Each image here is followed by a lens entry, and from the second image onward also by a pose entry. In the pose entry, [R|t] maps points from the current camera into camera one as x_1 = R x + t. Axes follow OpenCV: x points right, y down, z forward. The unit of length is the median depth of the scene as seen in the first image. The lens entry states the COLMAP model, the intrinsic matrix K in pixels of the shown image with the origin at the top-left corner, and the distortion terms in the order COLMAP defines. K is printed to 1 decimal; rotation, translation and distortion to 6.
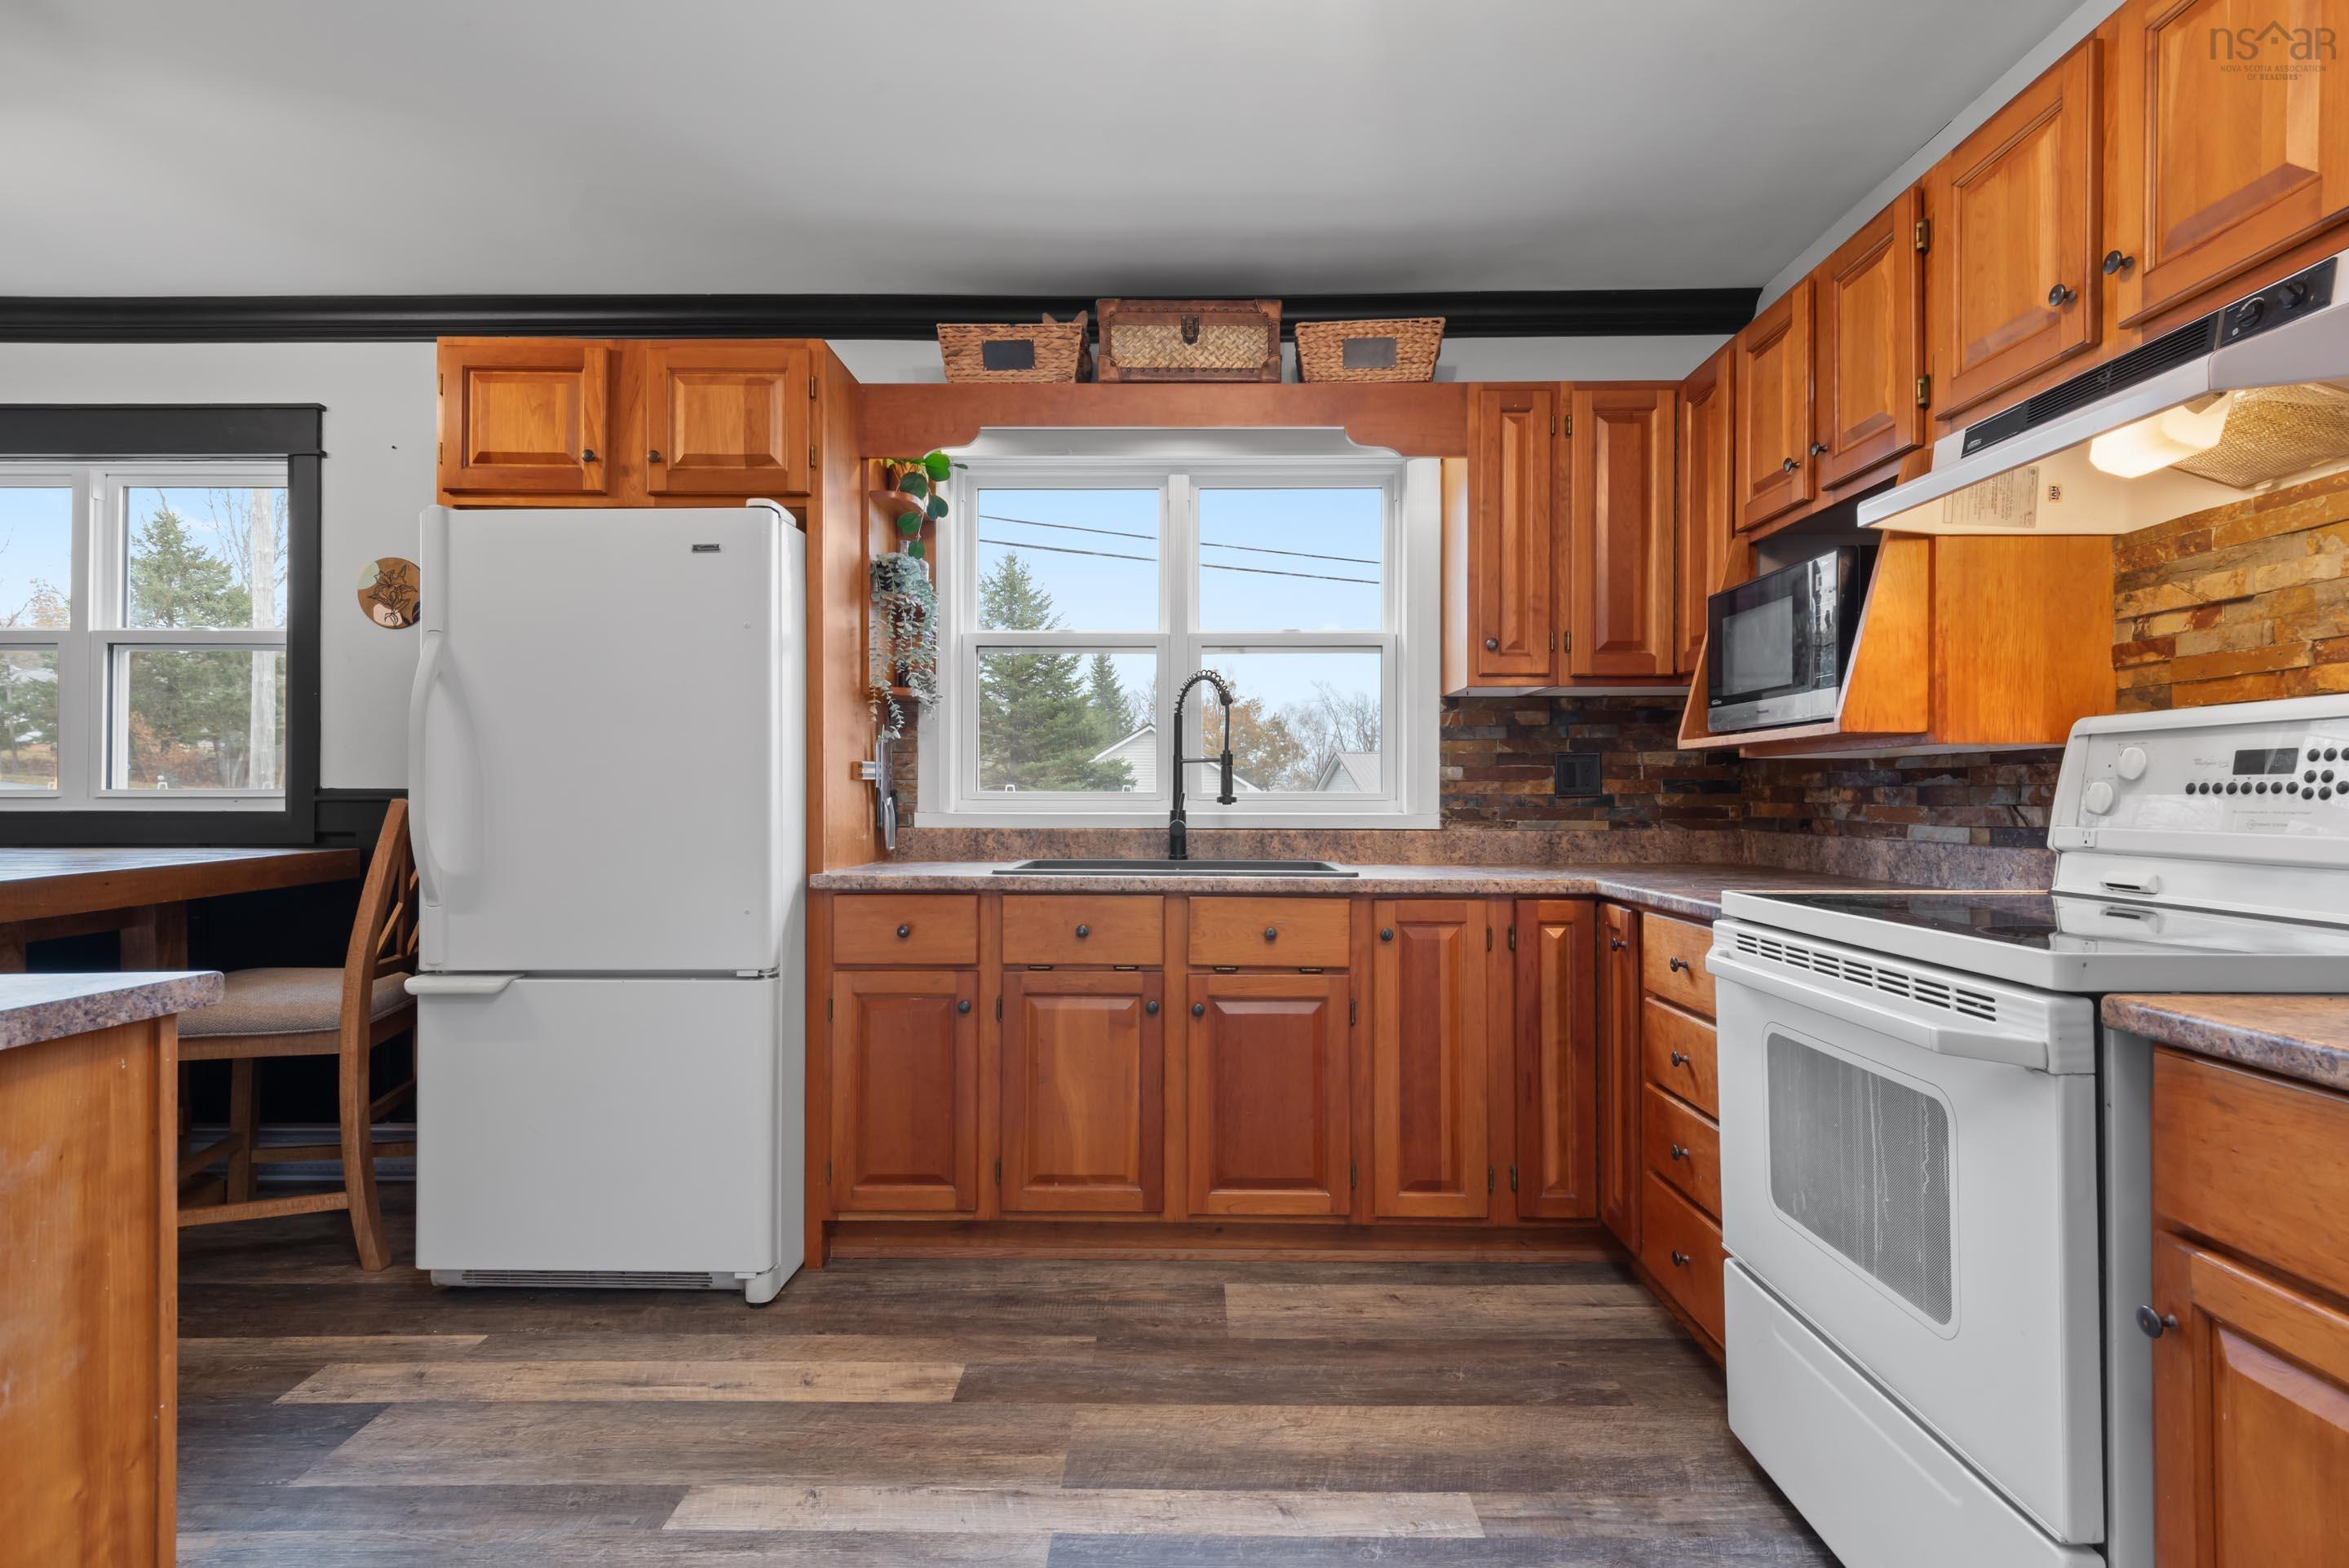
lens RADIAL K [[1160.0, 0, 1174.5], [0, 1160.0, 784.0], [0, 0, 1]] dist [0.021475, -0.008192]
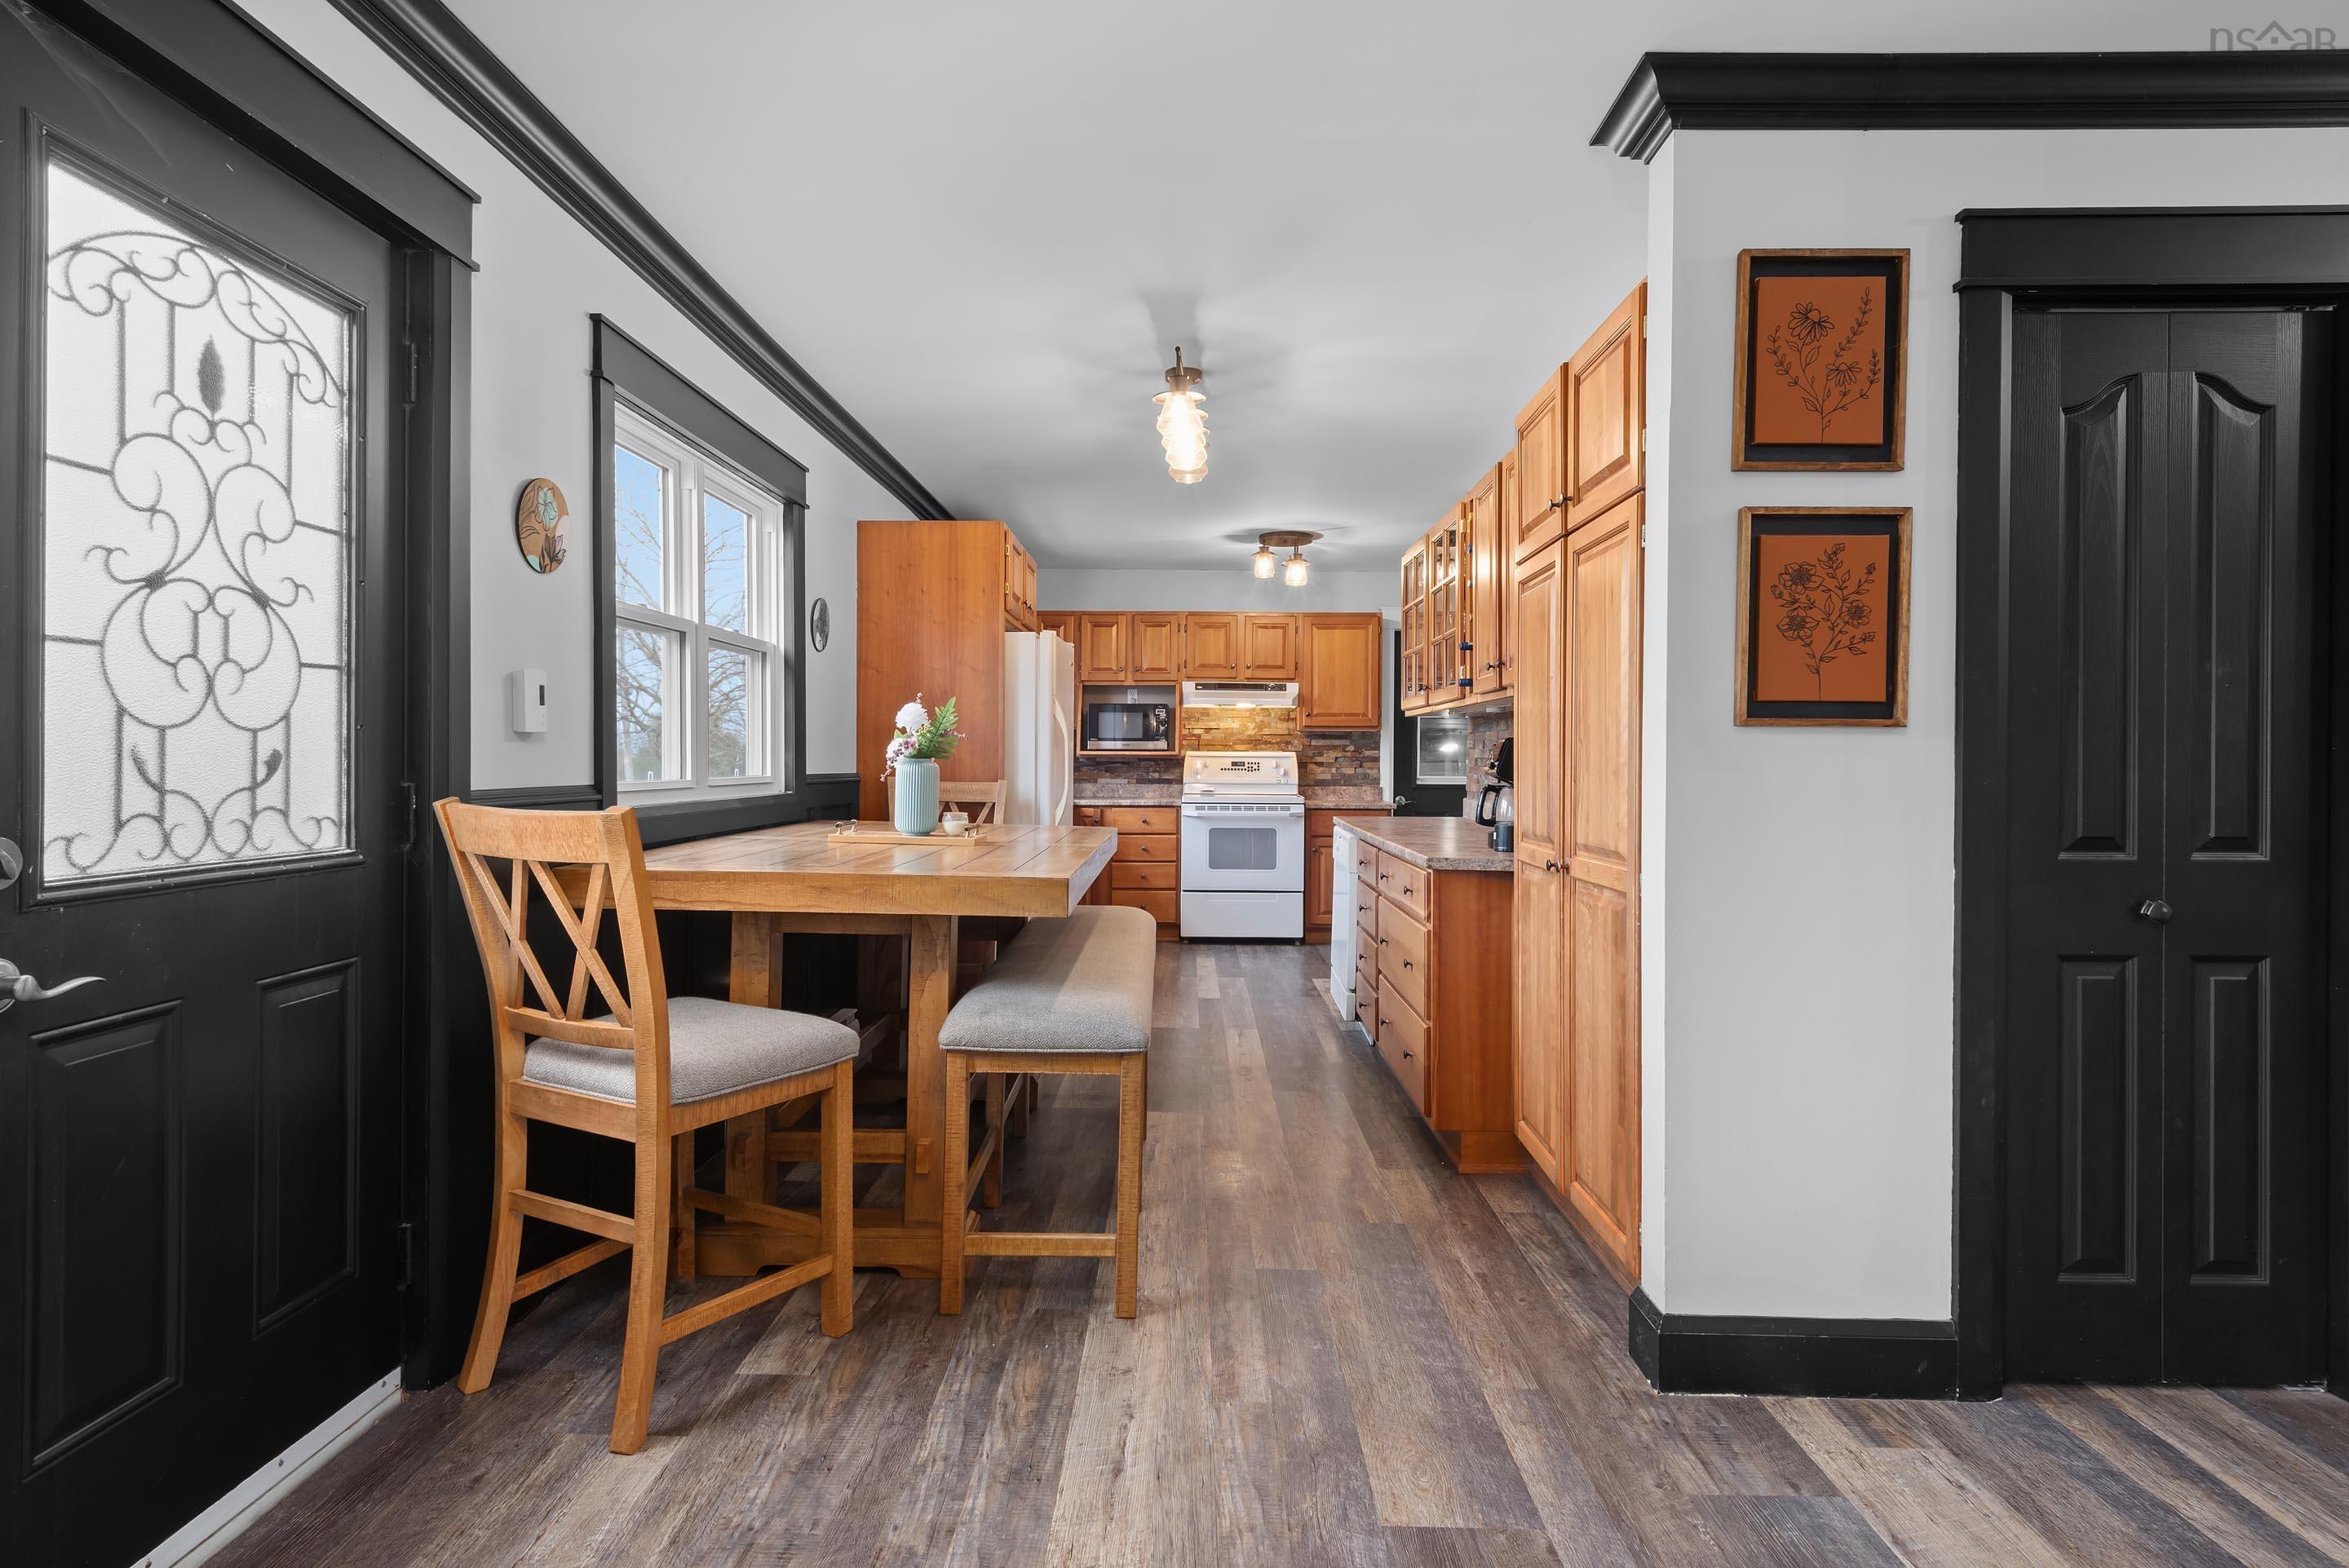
lens RADIAL K [[1207.3, 0, 1172.4], [0, 1207.3, 763.8], [0, 0, 1]] dist [0.002739, 0.000833]
pose [[0.001089, -0.005514, 0.999984, -2.541645], [-0.015767, 0.999860, 0.005531, -0.026193], [-0.999875, -0.015773, 0.001002, 0.756374]]
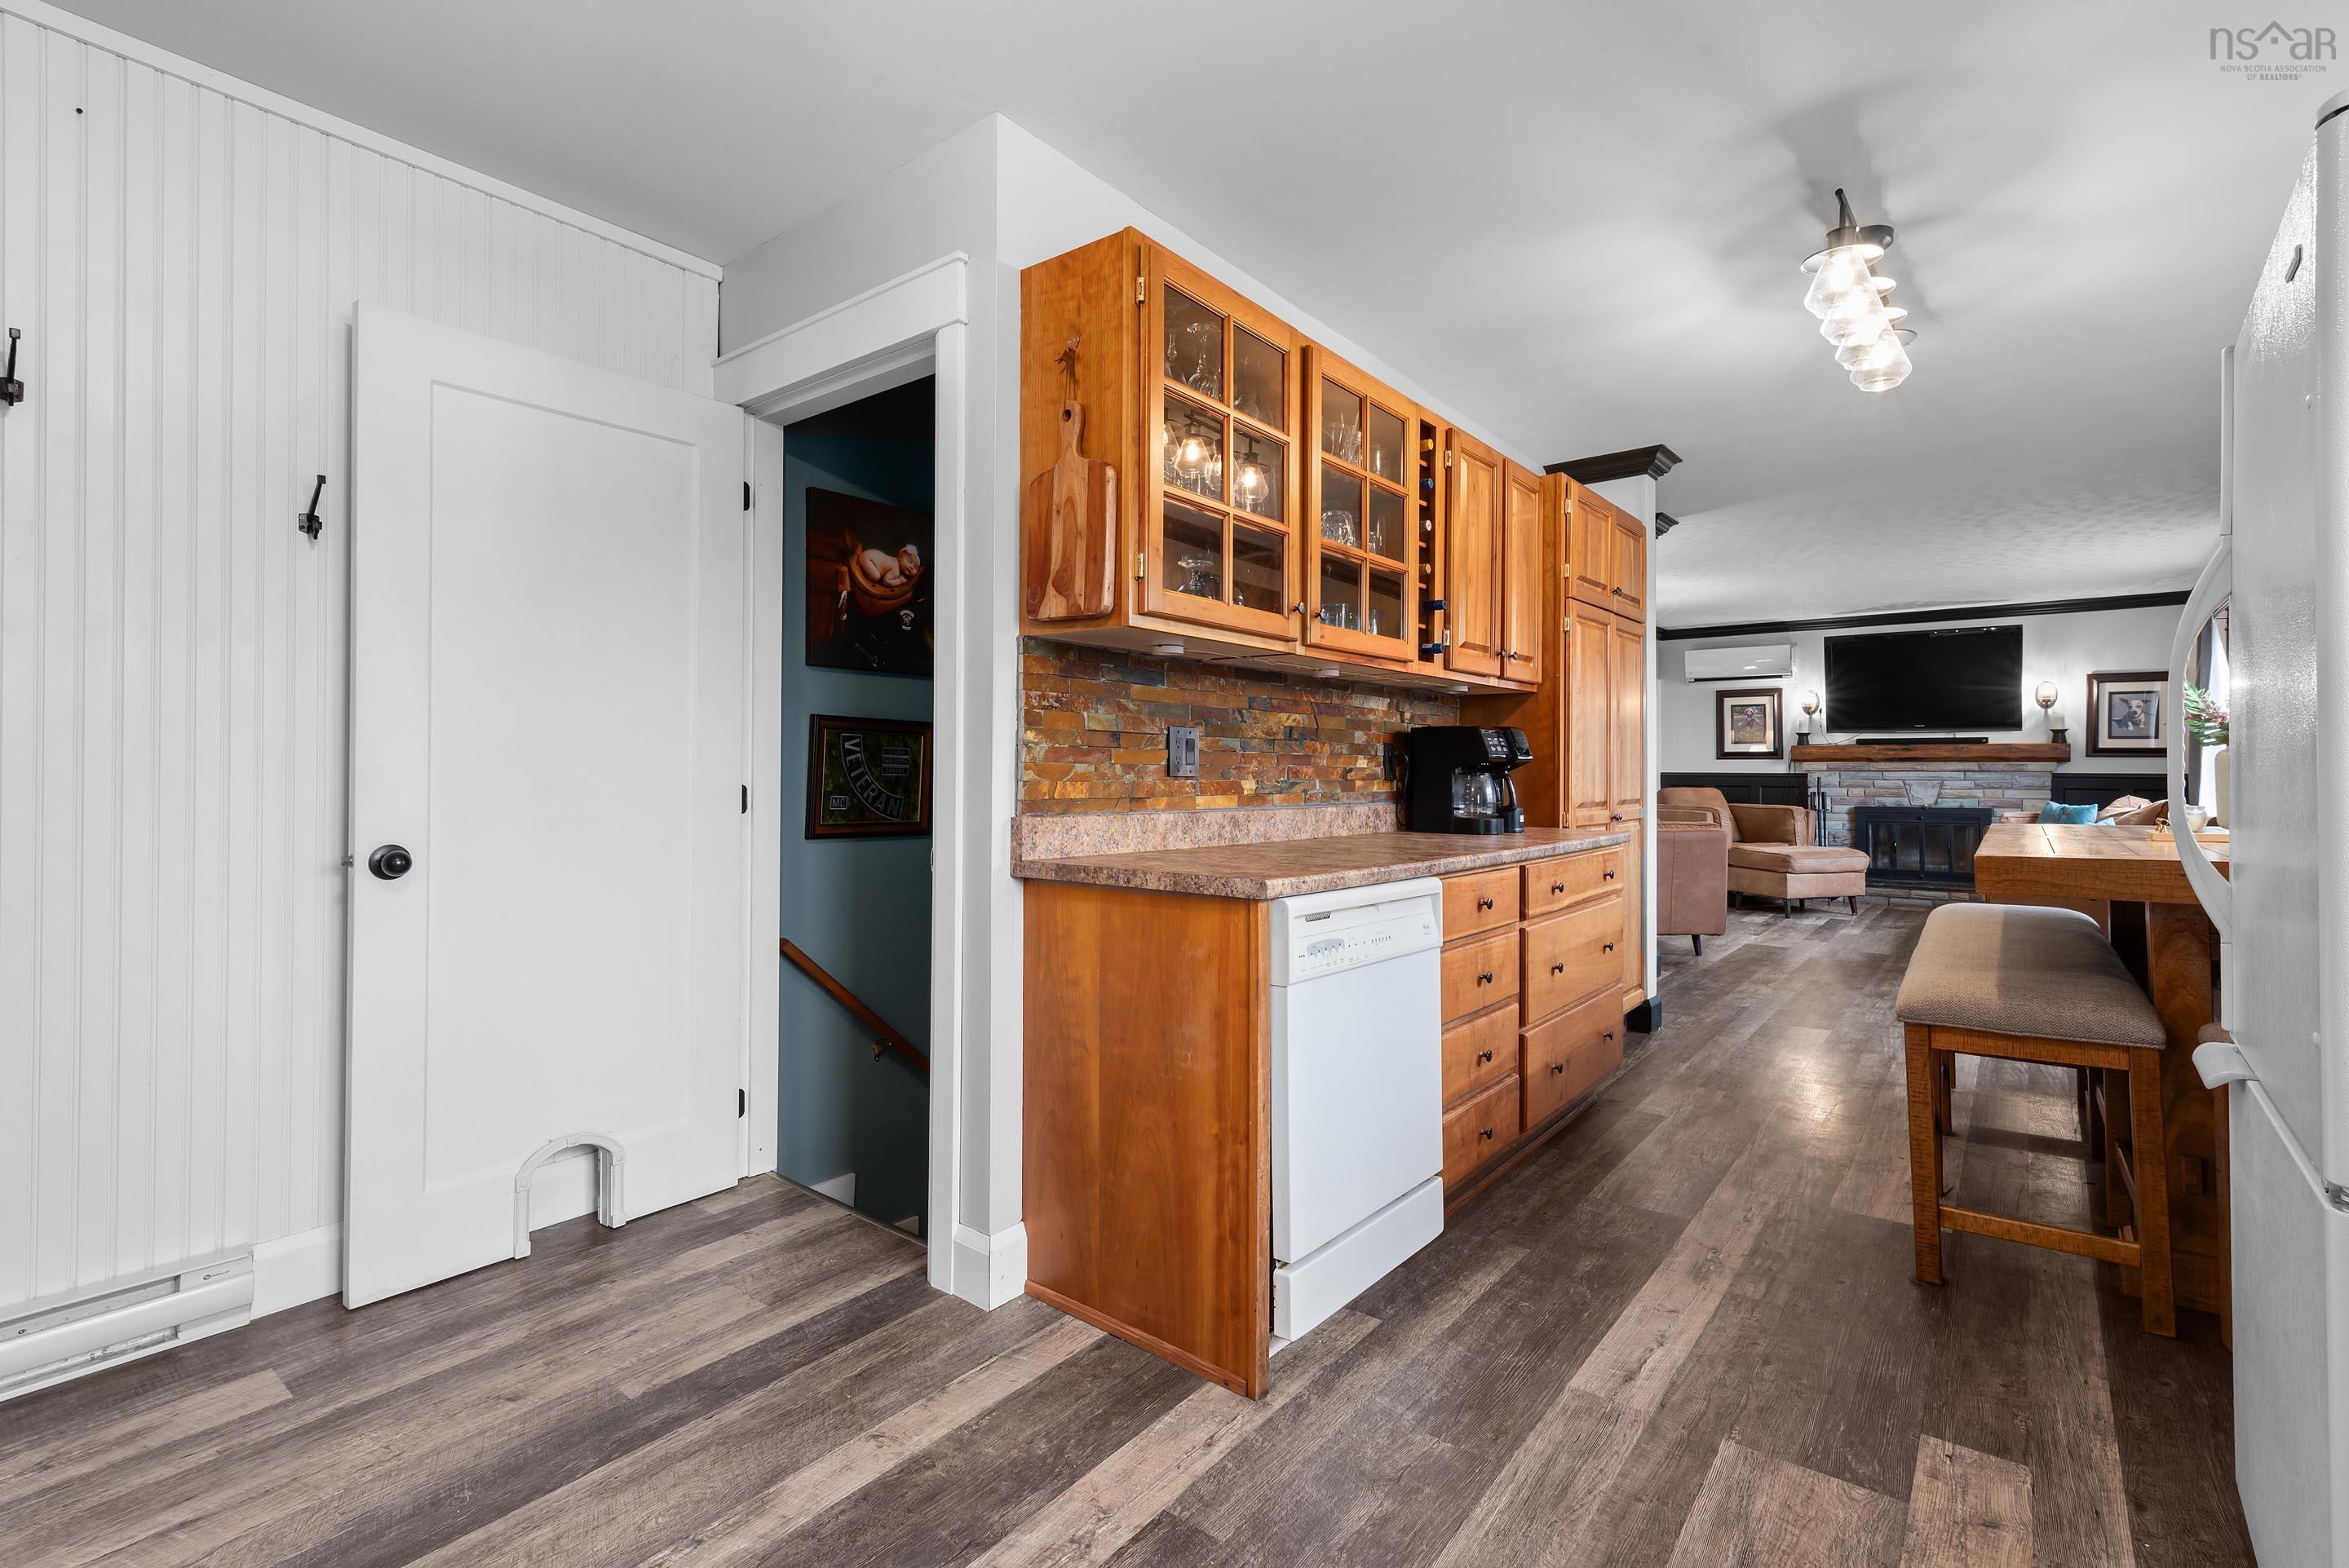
lens RADIAL K [[1060.5, 0, 1168.3], [0, 1060.5, 759.0], [0, 0, 1]] dist [0.002406, -0.000004]
pose [[-0.610290, -0.012053, -0.792086, 0.211638], [0.003380, 0.999836, -0.017819, 0.007050], [0.792171, -0.013552, -0.610149, 0.843917]]
